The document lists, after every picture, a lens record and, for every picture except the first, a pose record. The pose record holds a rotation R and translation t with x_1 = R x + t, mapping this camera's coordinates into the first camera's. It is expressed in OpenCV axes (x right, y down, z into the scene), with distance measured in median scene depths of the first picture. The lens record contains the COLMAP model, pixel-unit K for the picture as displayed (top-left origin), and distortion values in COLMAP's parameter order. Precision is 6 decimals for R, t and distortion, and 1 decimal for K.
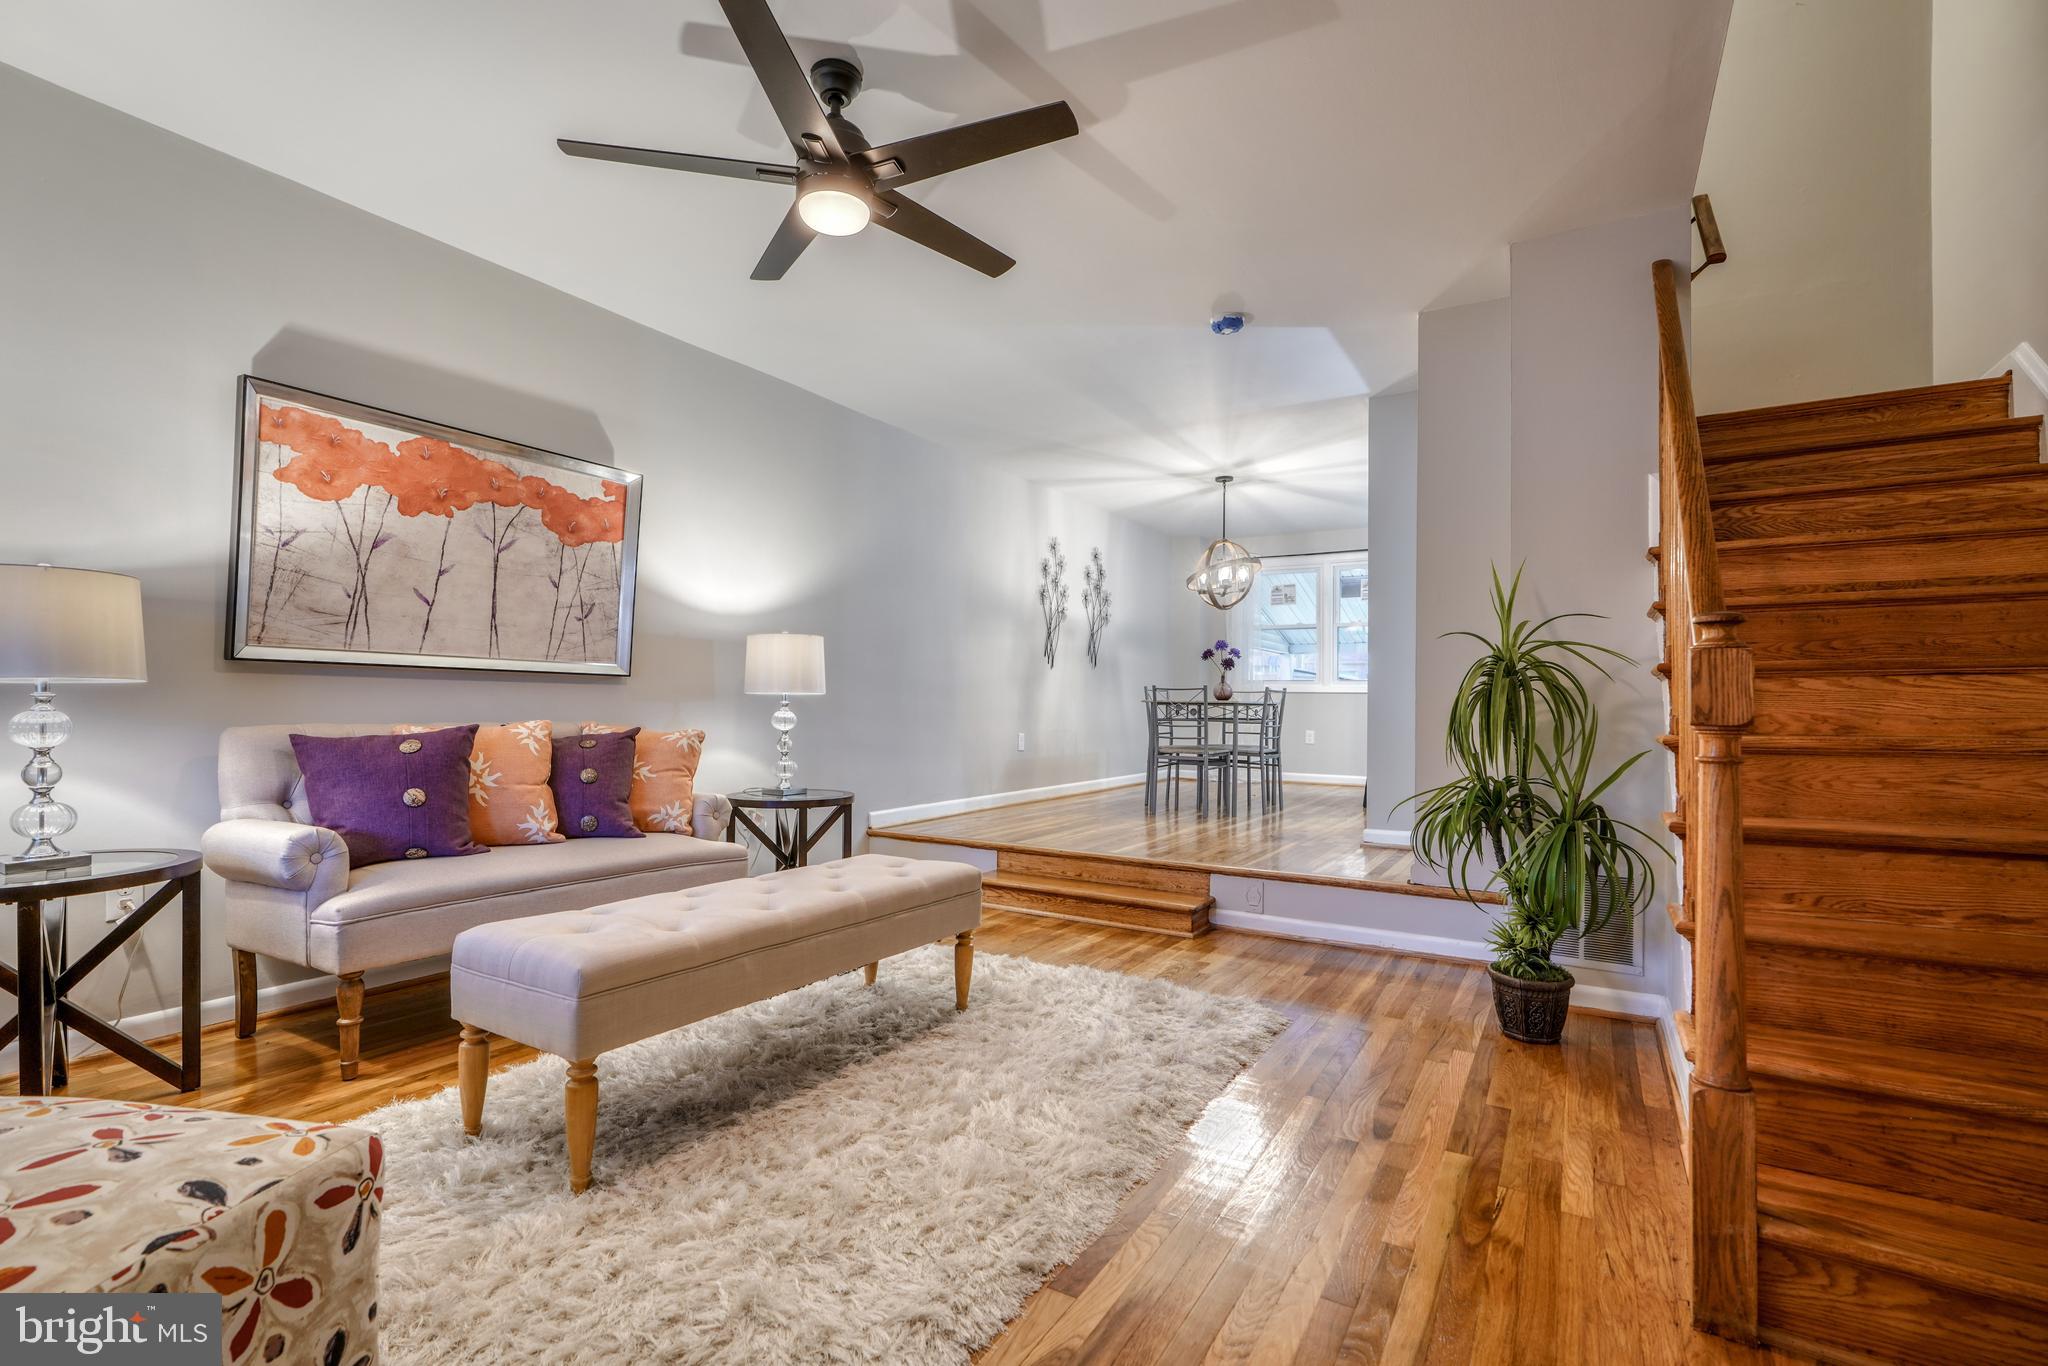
lens RADIAL K [[928.8, 0, 1015.8], [0, 928.8, 693.6], [0, 0, 1]] dist [-0.013007, 0.006079]
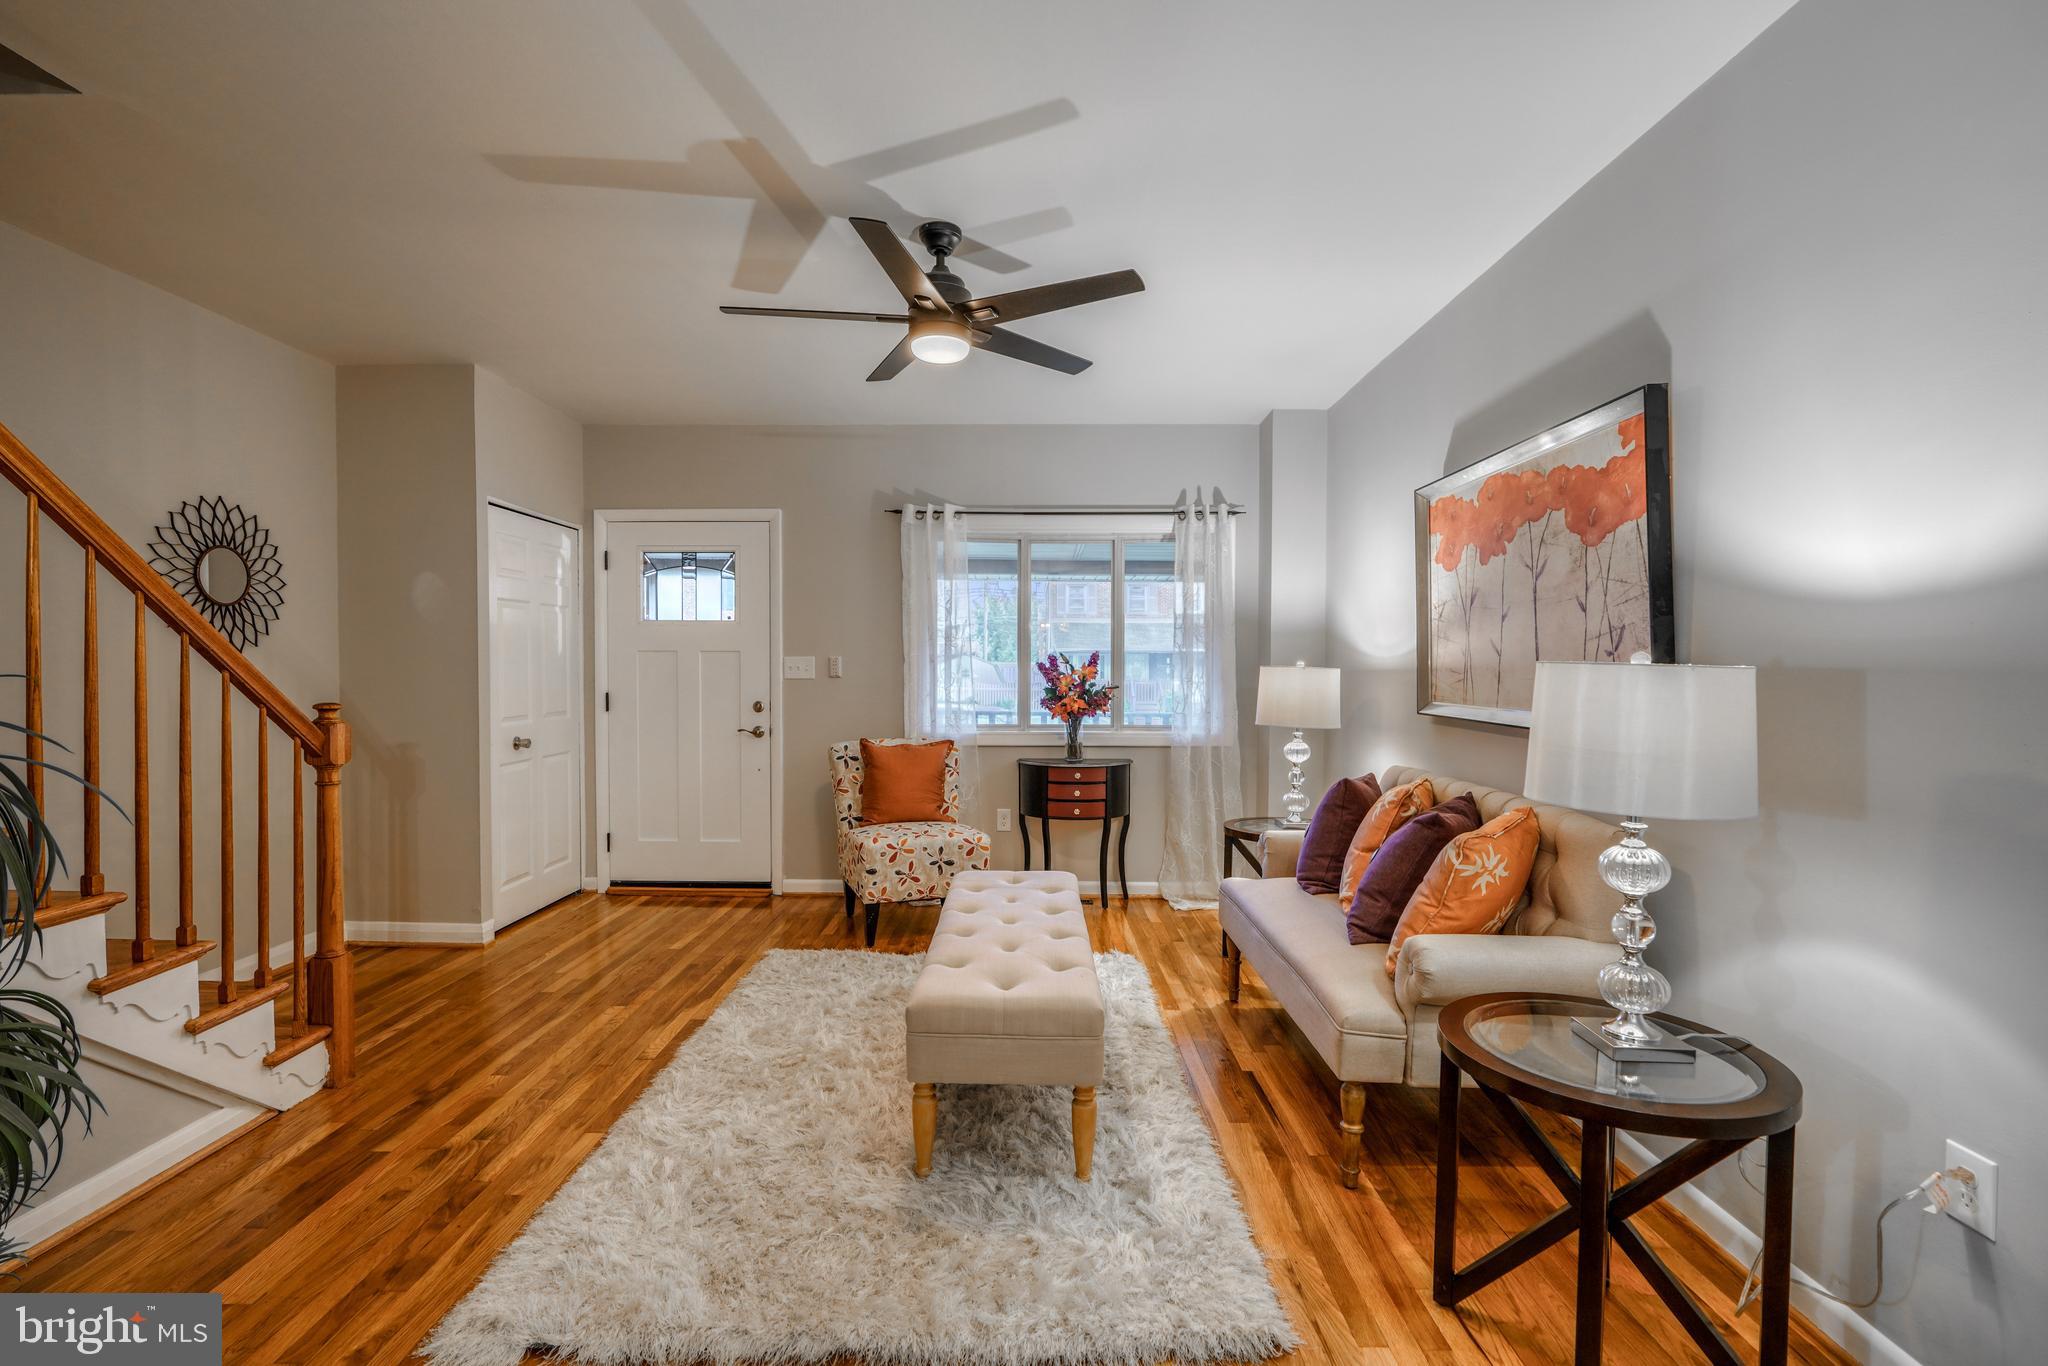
lens RADIAL K [[928.8, 0, 1015.8], [0, 928.8, 693.6], [0, 0, 1]] dist [-0.013007, 0.006079]
pose [[-0.859896, 0.000333, -0.510469, 0.224877], [-0.007782, 0.999875, 0.013762, -0.060645], [0.510410, 0.015807, -0.859786, 1.408029]]
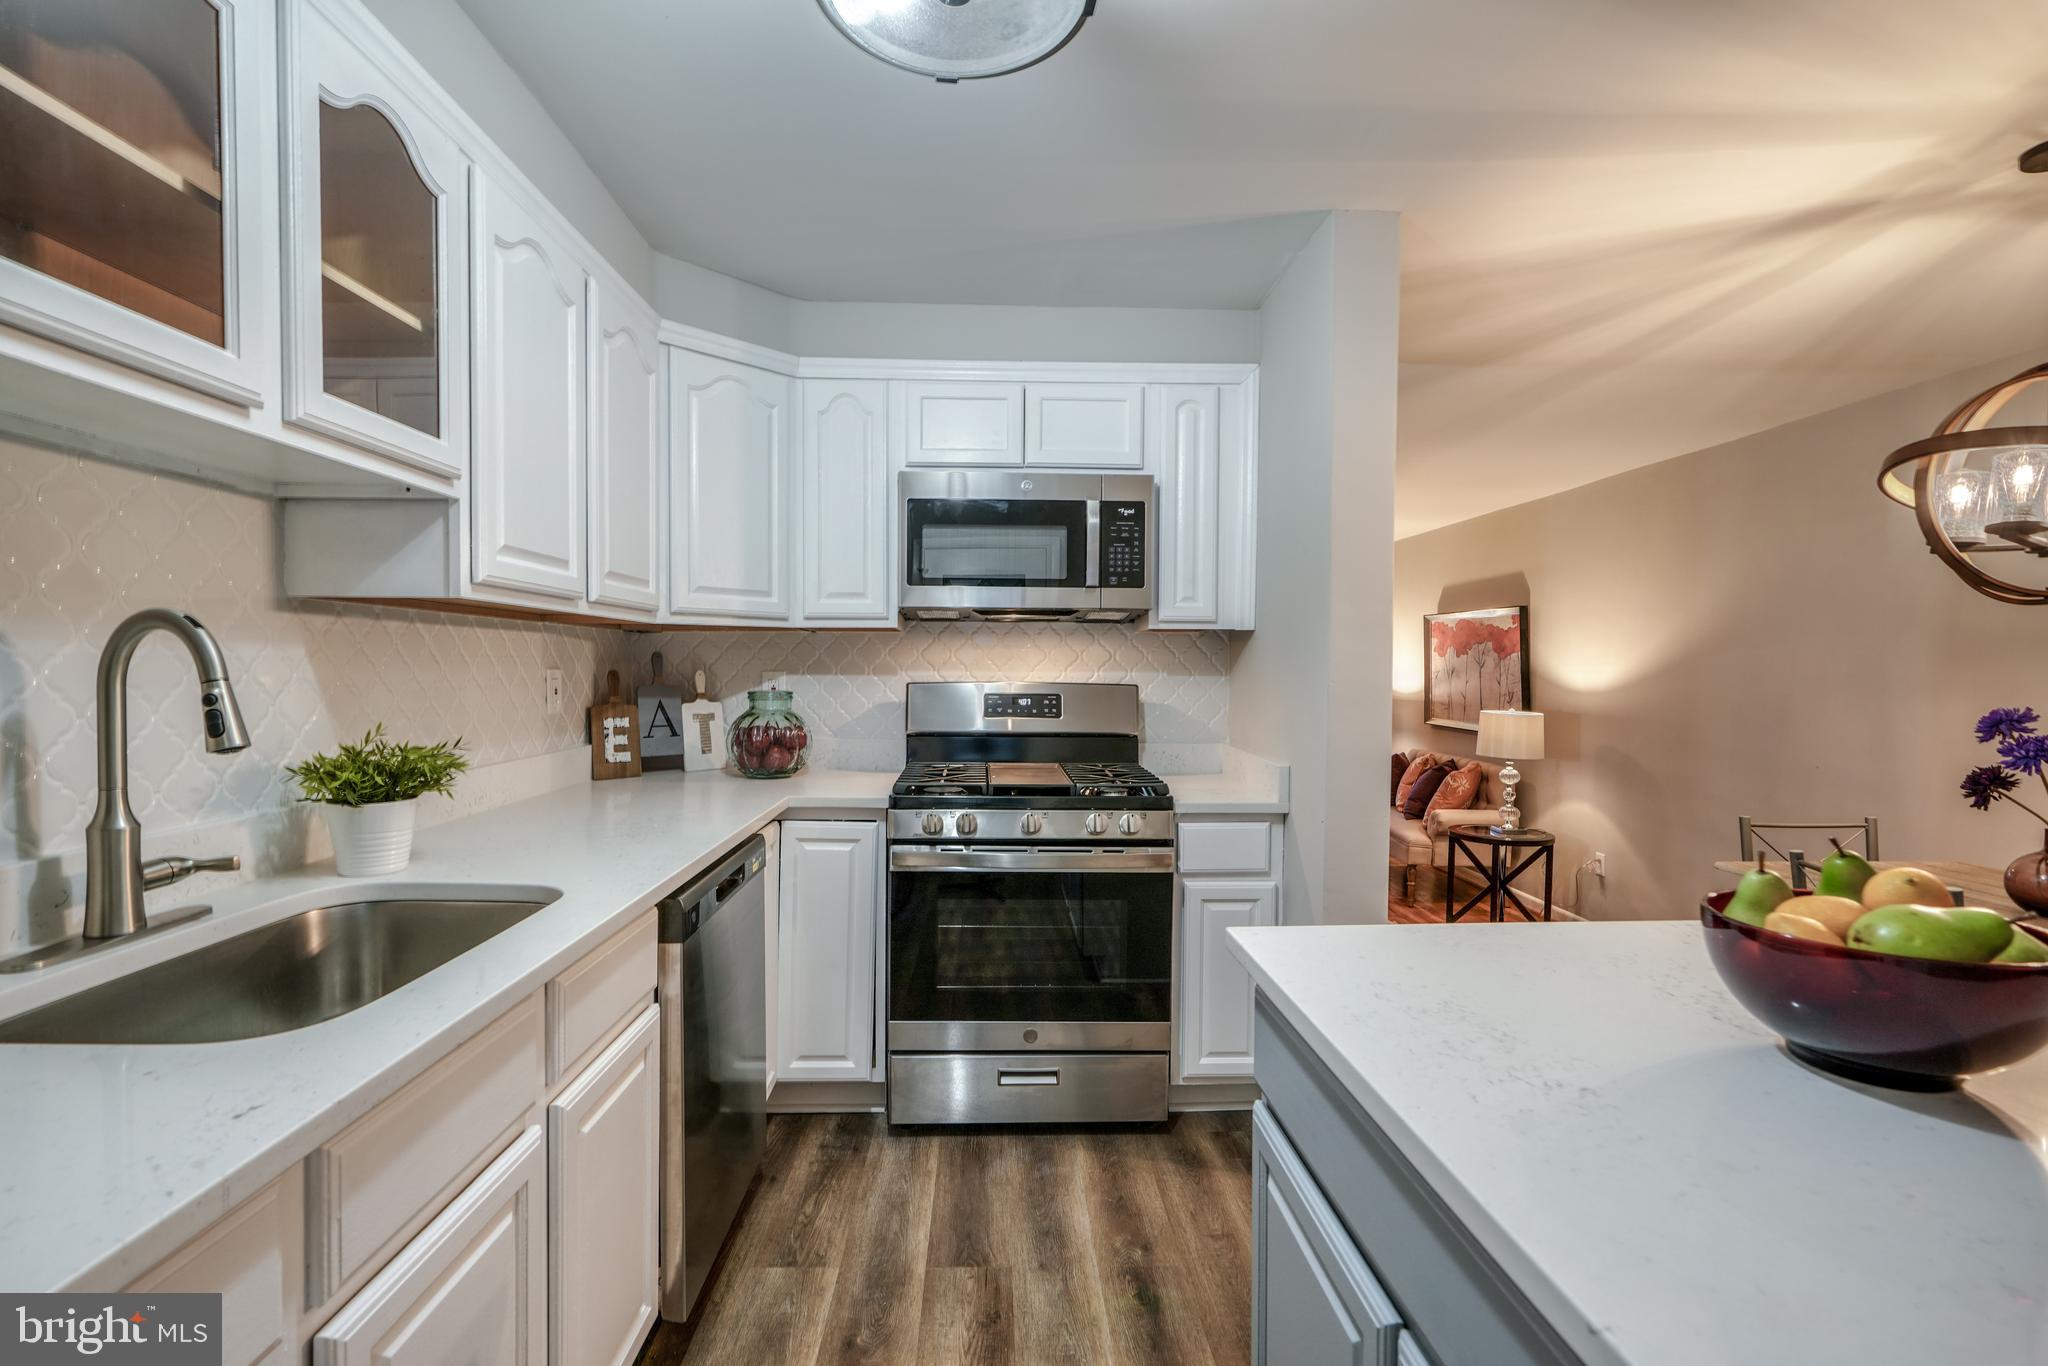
lens RADIAL K [[928.8, 0, 1015.8], [0, 928.8, 693.6], [0, 0, 1]] dist [-0.013007, 0.006079]
pose [[-0.836030, 0.000100, -0.548684, 1.224935], [-0.010623, 0.999810, 0.016368, -0.118729], [0.548582, 0.019513, -0.835869, 1.988285]]
